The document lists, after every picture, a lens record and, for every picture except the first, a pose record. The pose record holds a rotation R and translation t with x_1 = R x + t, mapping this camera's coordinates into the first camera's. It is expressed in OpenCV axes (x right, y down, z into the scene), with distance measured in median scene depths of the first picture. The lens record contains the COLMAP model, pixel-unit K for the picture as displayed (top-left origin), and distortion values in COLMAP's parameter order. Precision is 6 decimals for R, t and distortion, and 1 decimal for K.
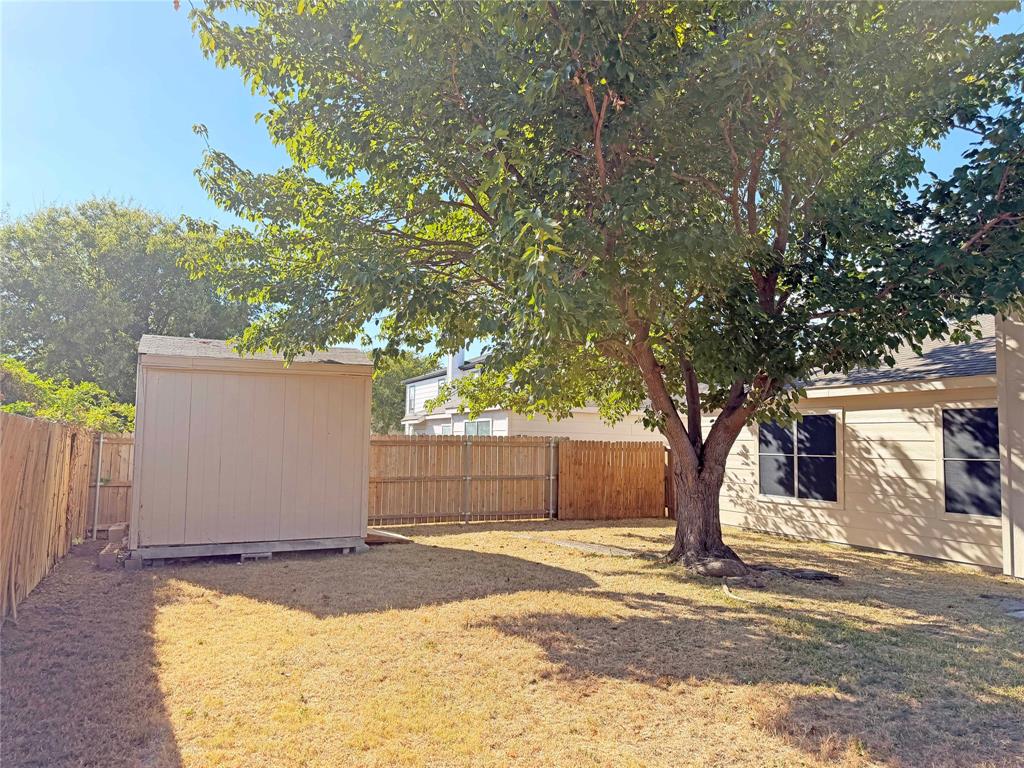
lens RADIAL K [[724.4, 0, 515.3], [0, 724.4, 388.3], [0, 0, 1]] dist [0.078264, -0.113060]
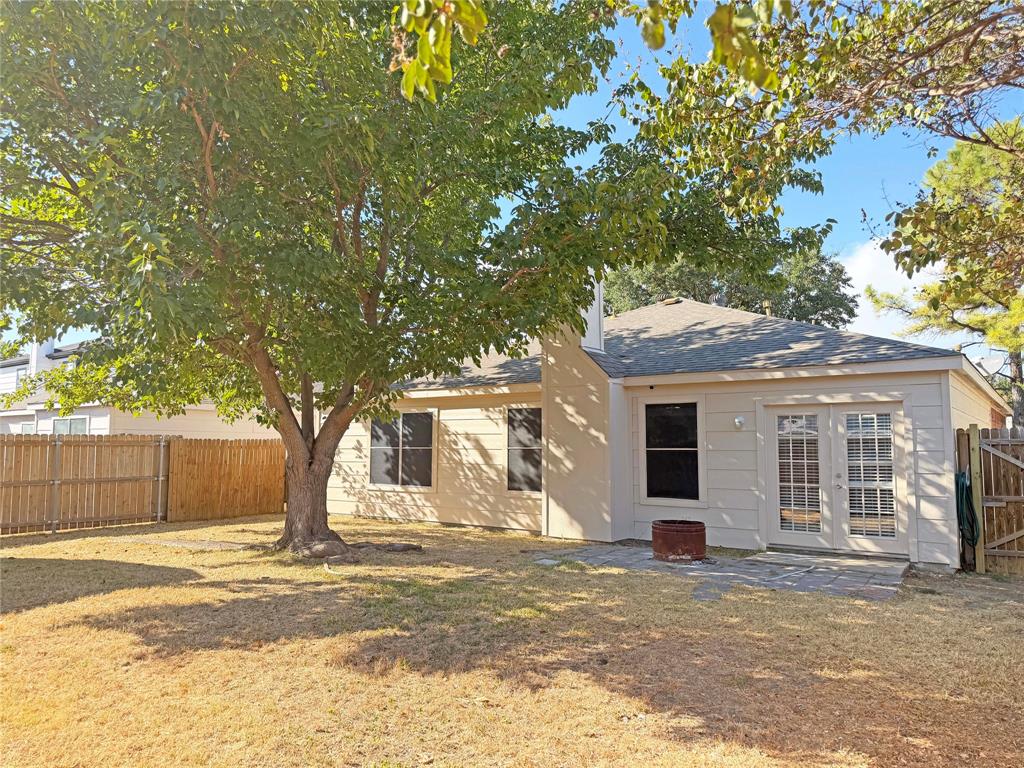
lens RADIAL K [[724.4, 0, 515.3], [0, 724.4, 388.3], [0, 0, 1]] dist [0.078264, -0.113060]
pose [[0.881007, 0.021303, 0.472624, 0.005307], [-0.022897, 0.999735, -0.002380, -0.004092], [-0.472549, -0.008725, 0.881261, -0.108281]]
